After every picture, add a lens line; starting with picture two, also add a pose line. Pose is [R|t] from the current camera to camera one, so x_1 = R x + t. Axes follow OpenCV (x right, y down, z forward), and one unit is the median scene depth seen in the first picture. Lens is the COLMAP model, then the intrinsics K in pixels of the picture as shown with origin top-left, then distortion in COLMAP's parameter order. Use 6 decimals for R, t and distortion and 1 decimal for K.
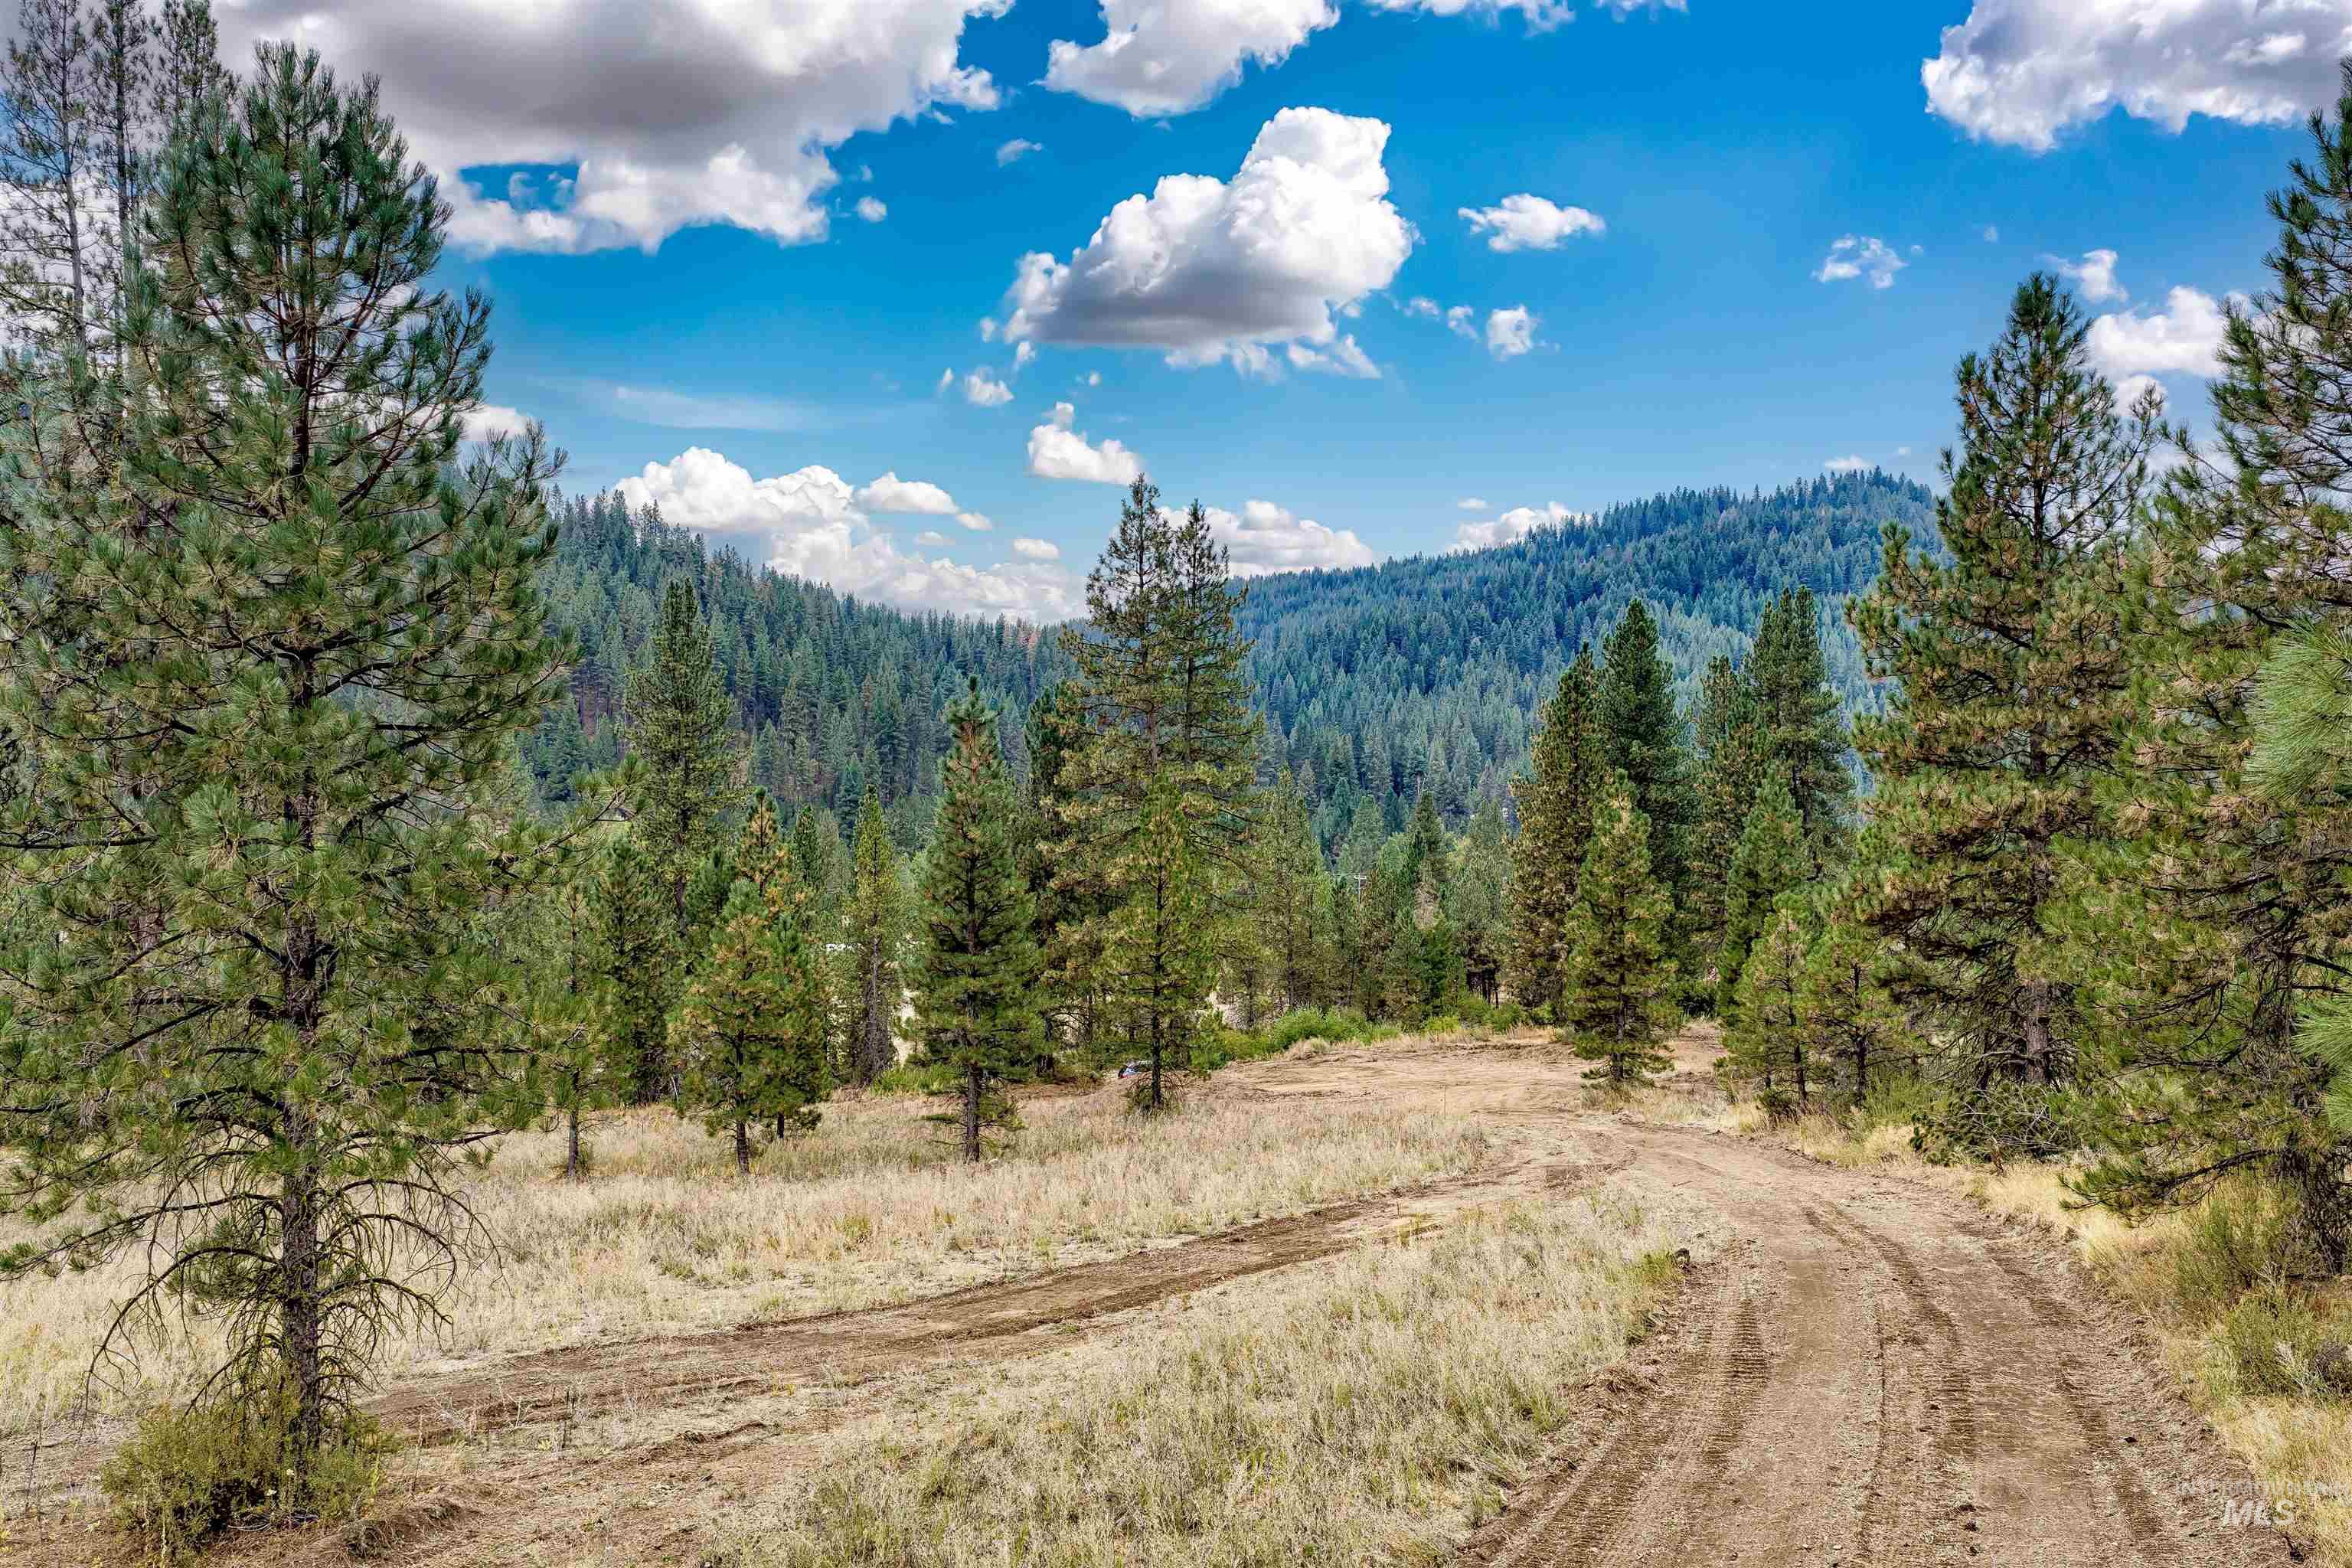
lens RADIAL K [[1954.3, 0, 1176.0], [0, 1954.3, 784.0], [0, 0, 1]] dist [0.023288, -0.039166]
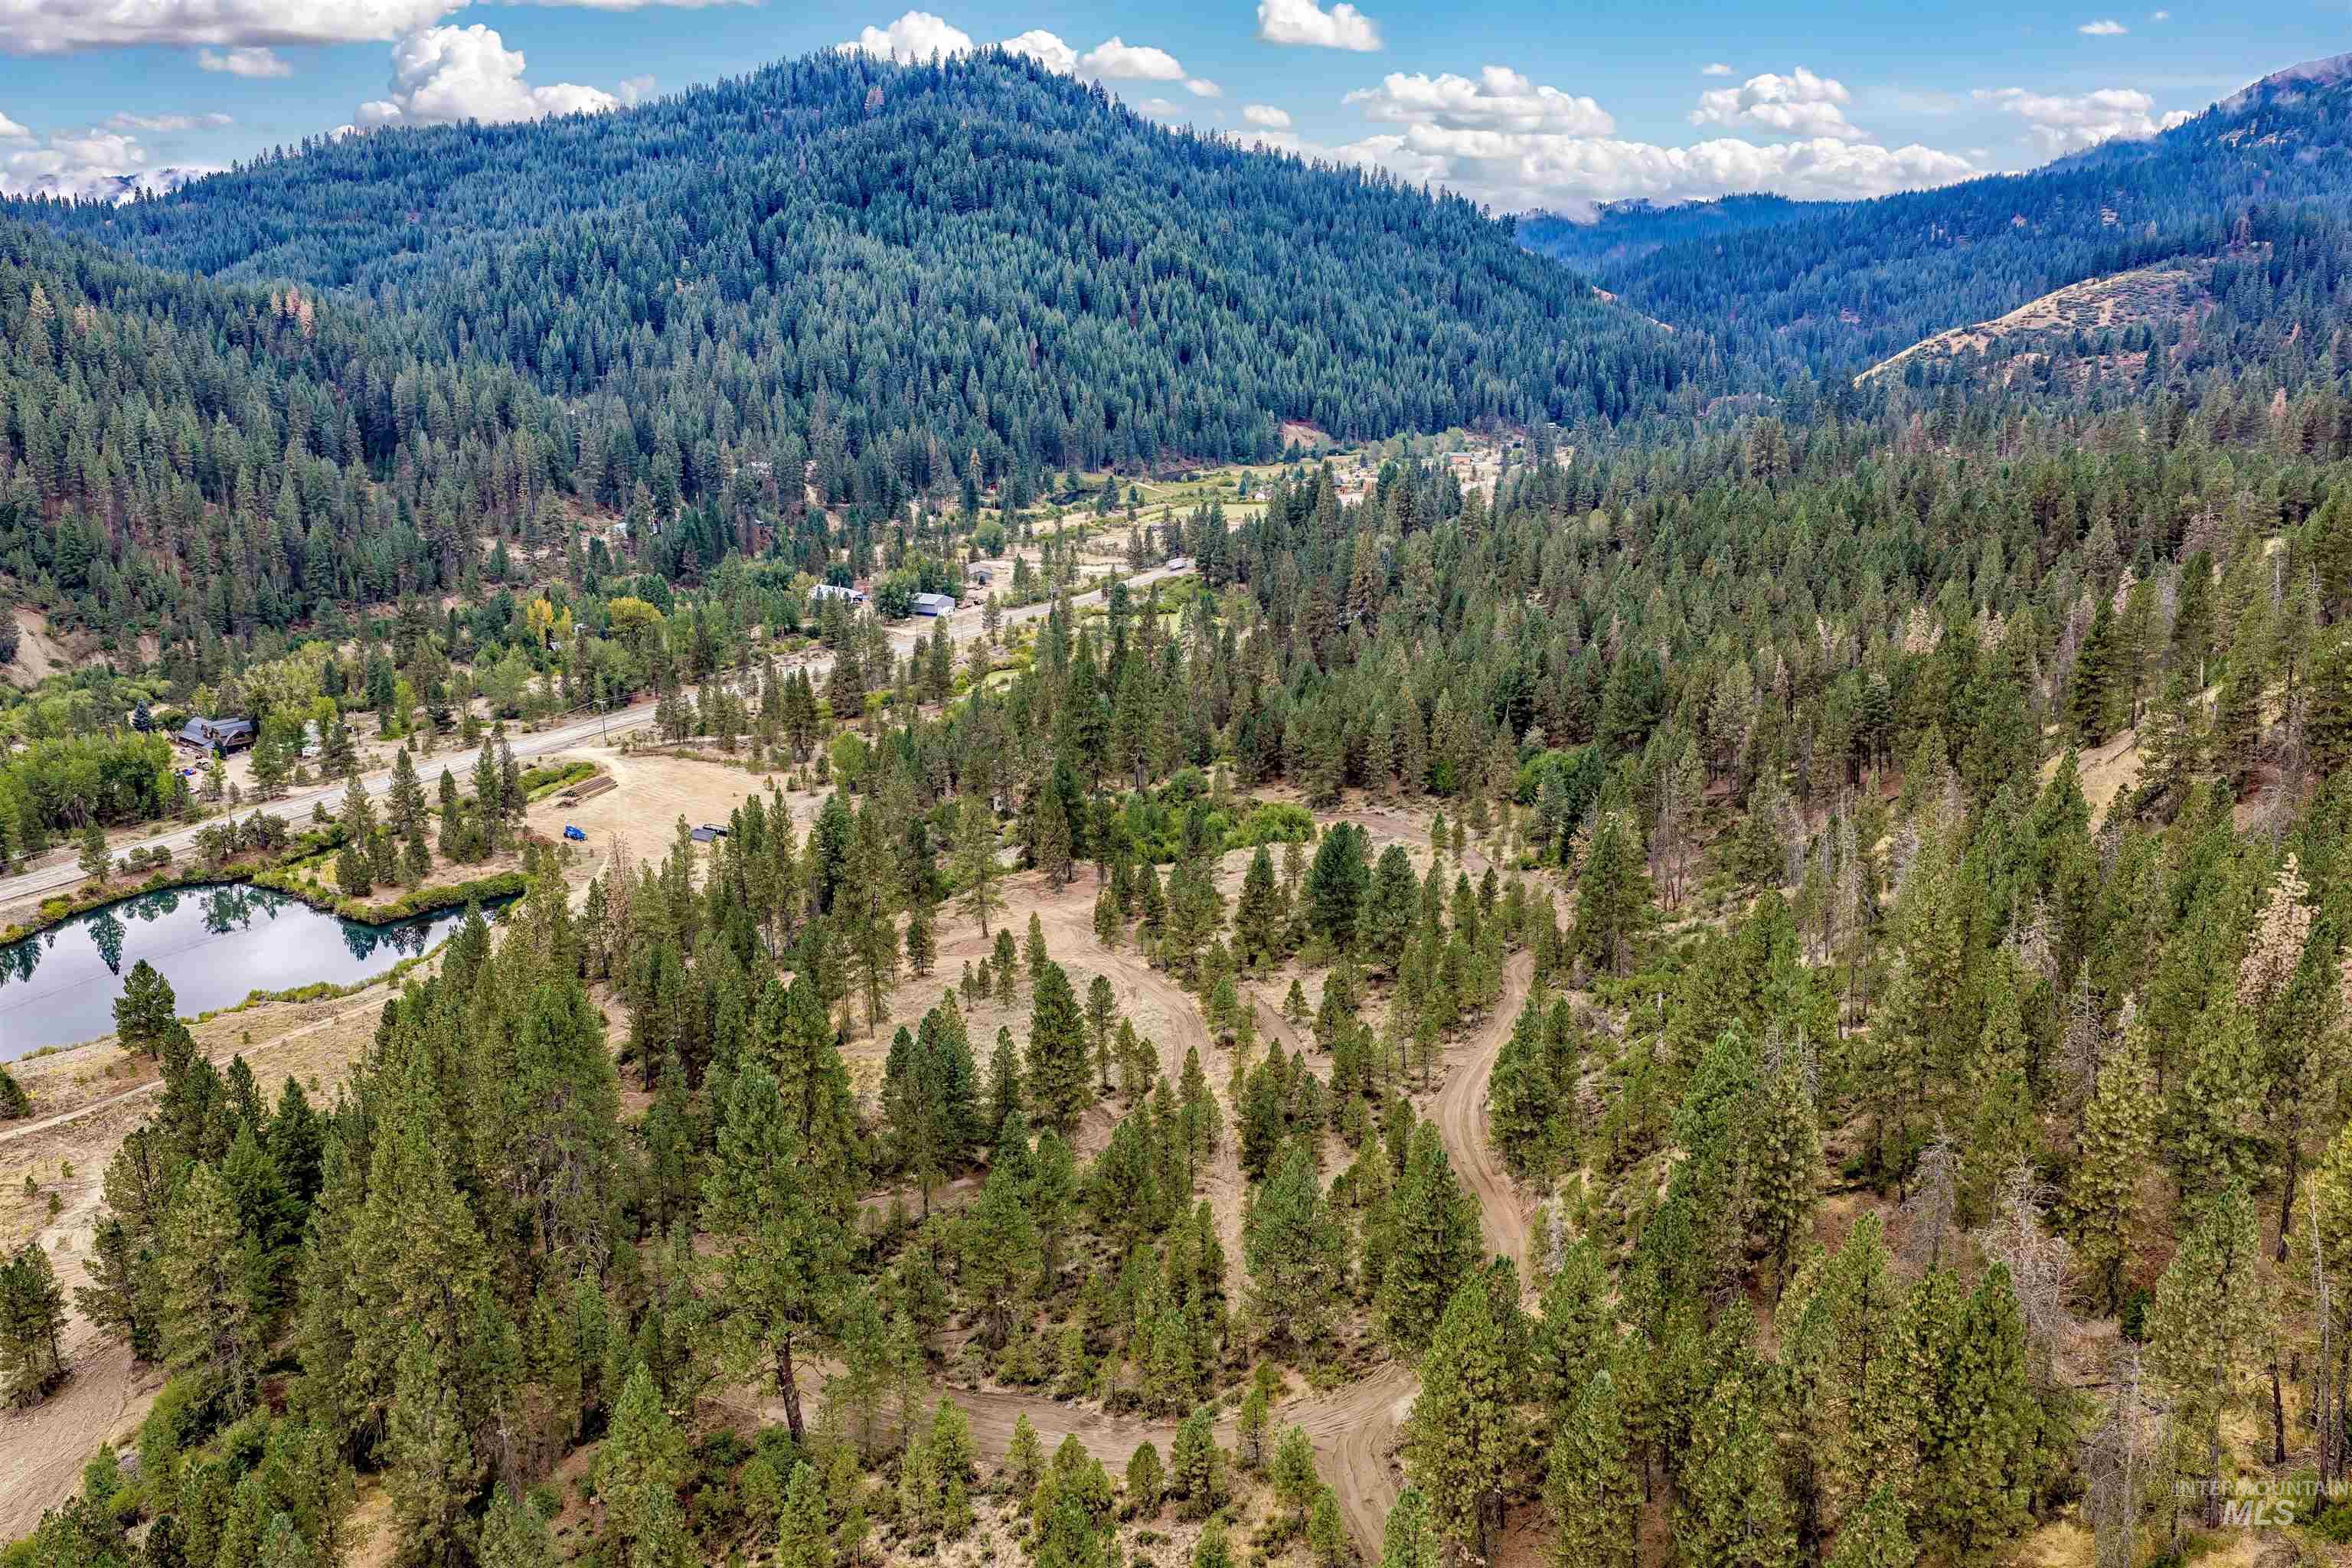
lens RADIAL K [[1954.3, 0, 1176.0], [0, 1954.3, 784.0], [0, 0, 1]] dist [0.023288, -0.039166]
pose [[0.905139, -0.126291, 0.405923, -0.086555], [0.012245, 0.962203, 0.272057, -0.087132], [-0.424938, -0.241280, 0.872474, -0.180293]]
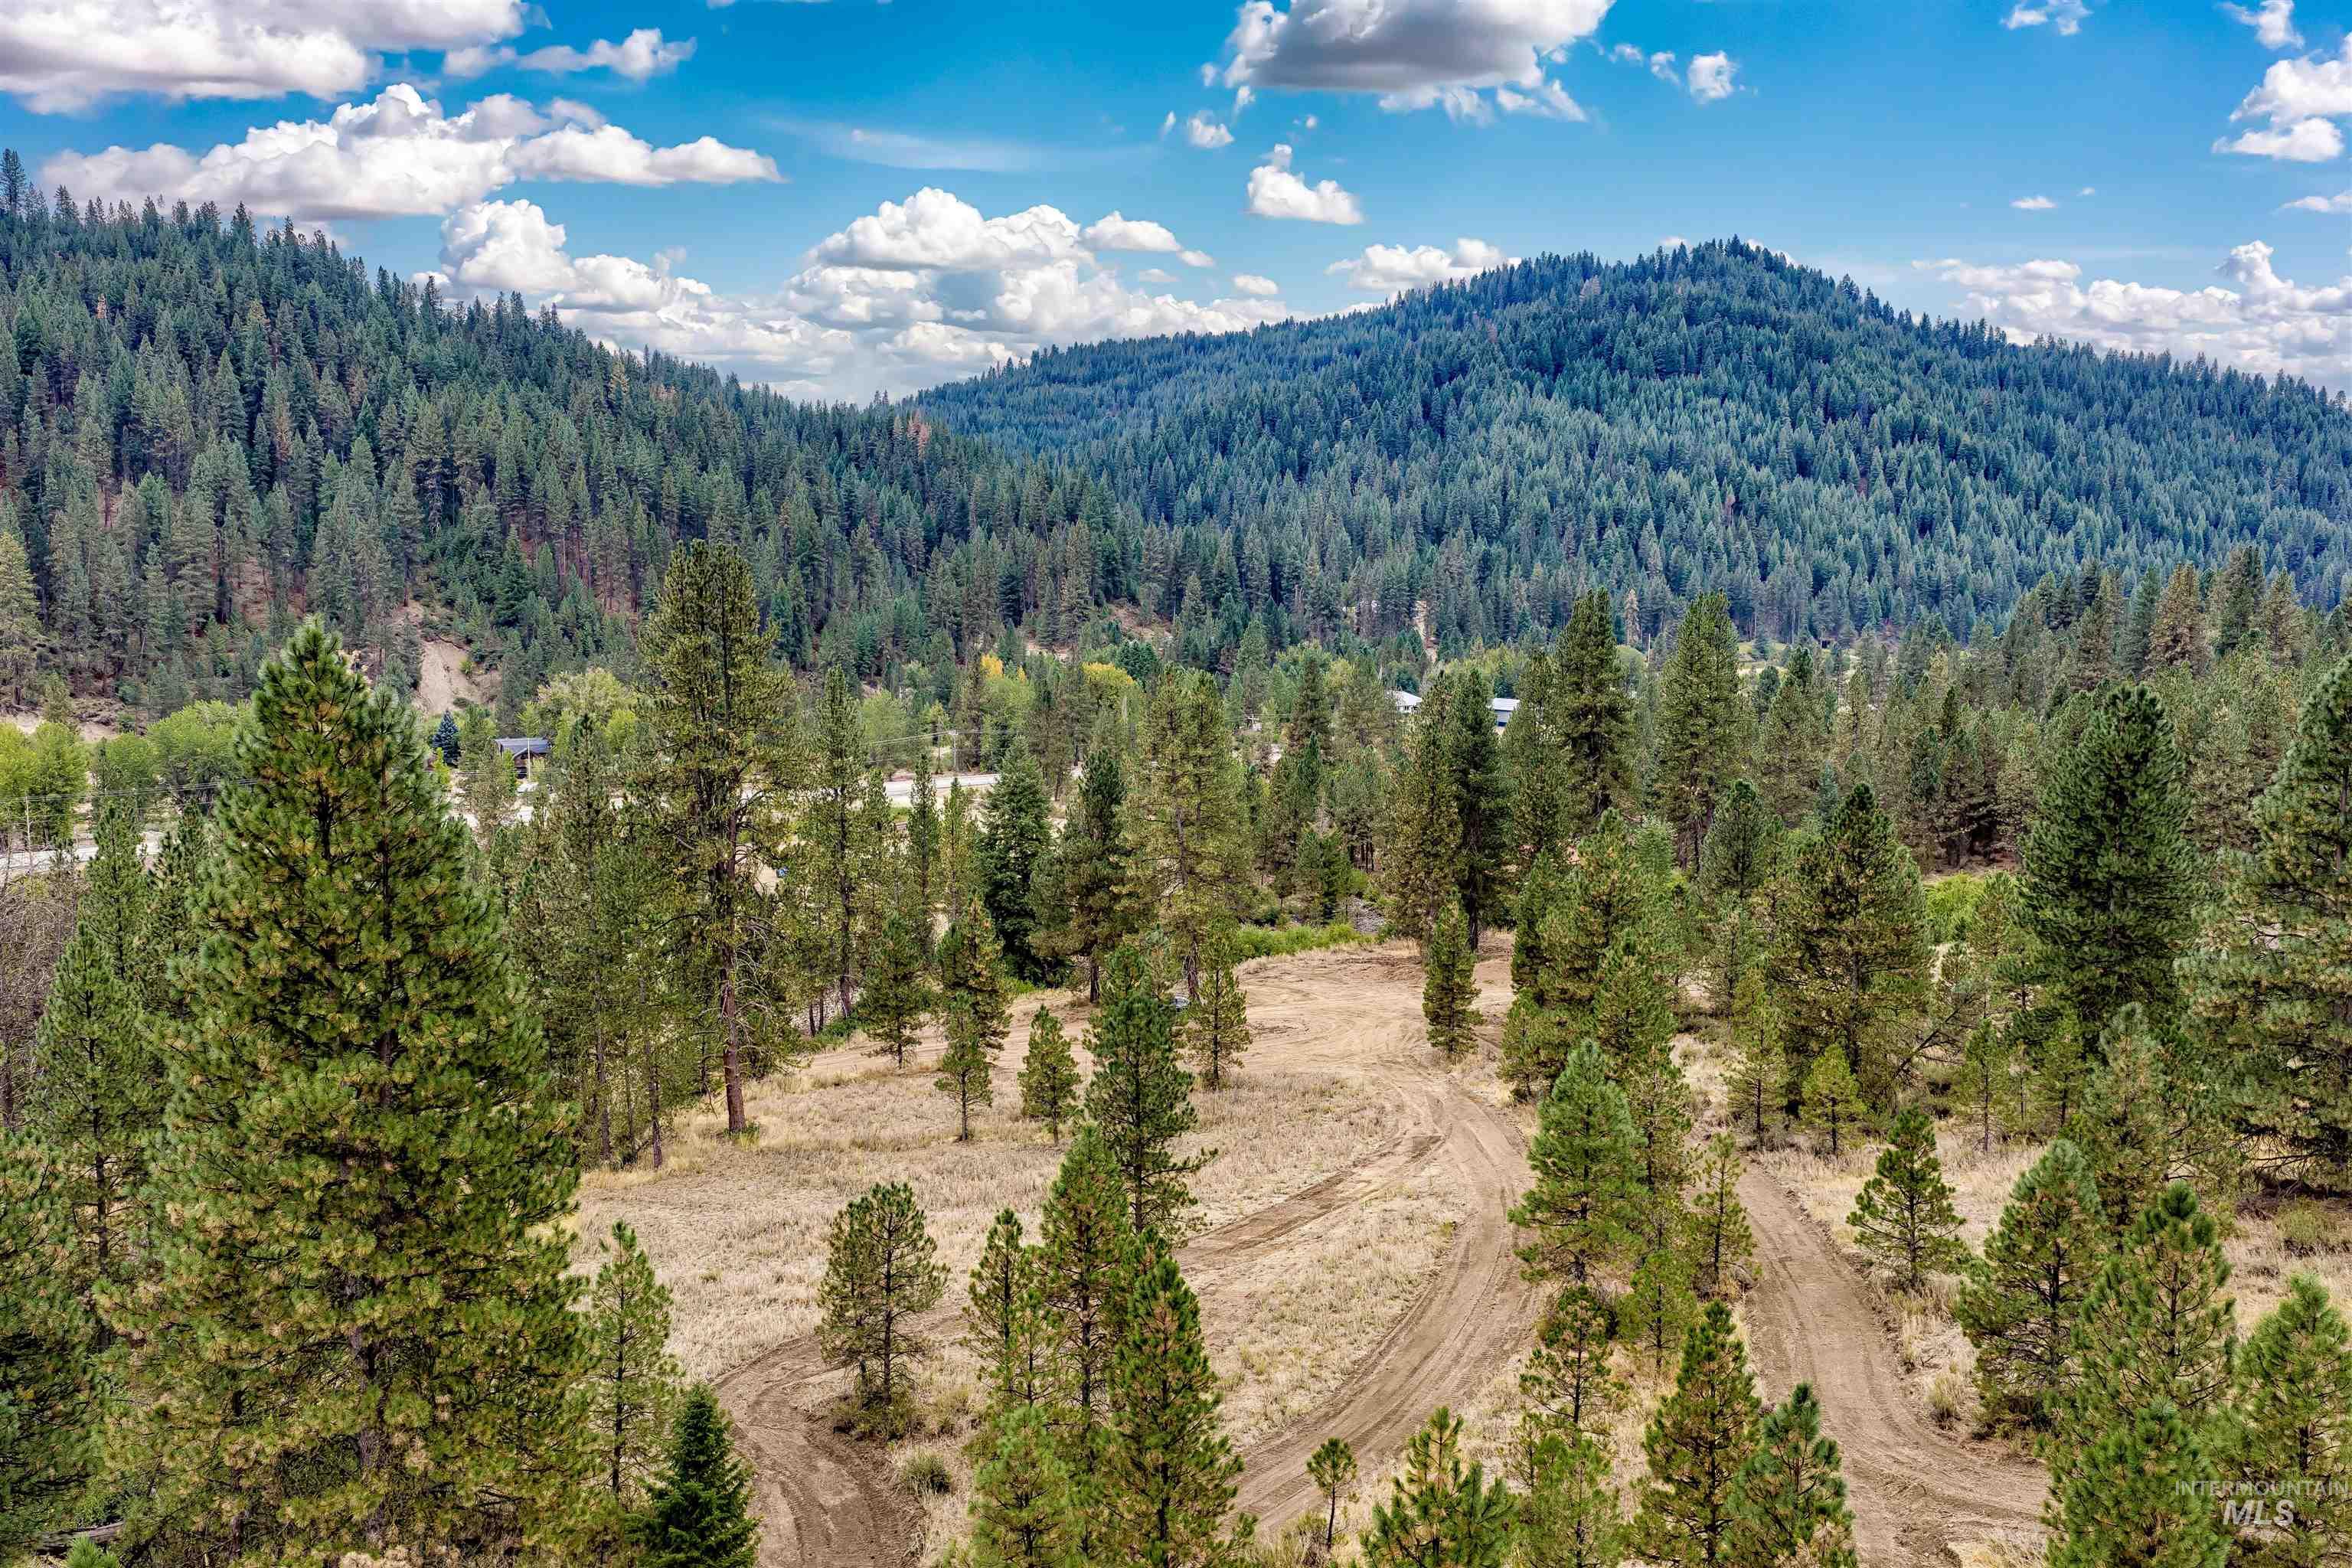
lens RADIAL K [[1954.3, 0, 1176.0], [0, 1954.3, 784.0], [0, 0, 1]] dist [0.023288, -0.039166]
pose [[0.997672, -0.012826, 0.066985, -0.009057], [0.003926, 0.991329, 0.131342, -0.019778], [-0.068088, -0.130773, 0.989071, -0.045779]]
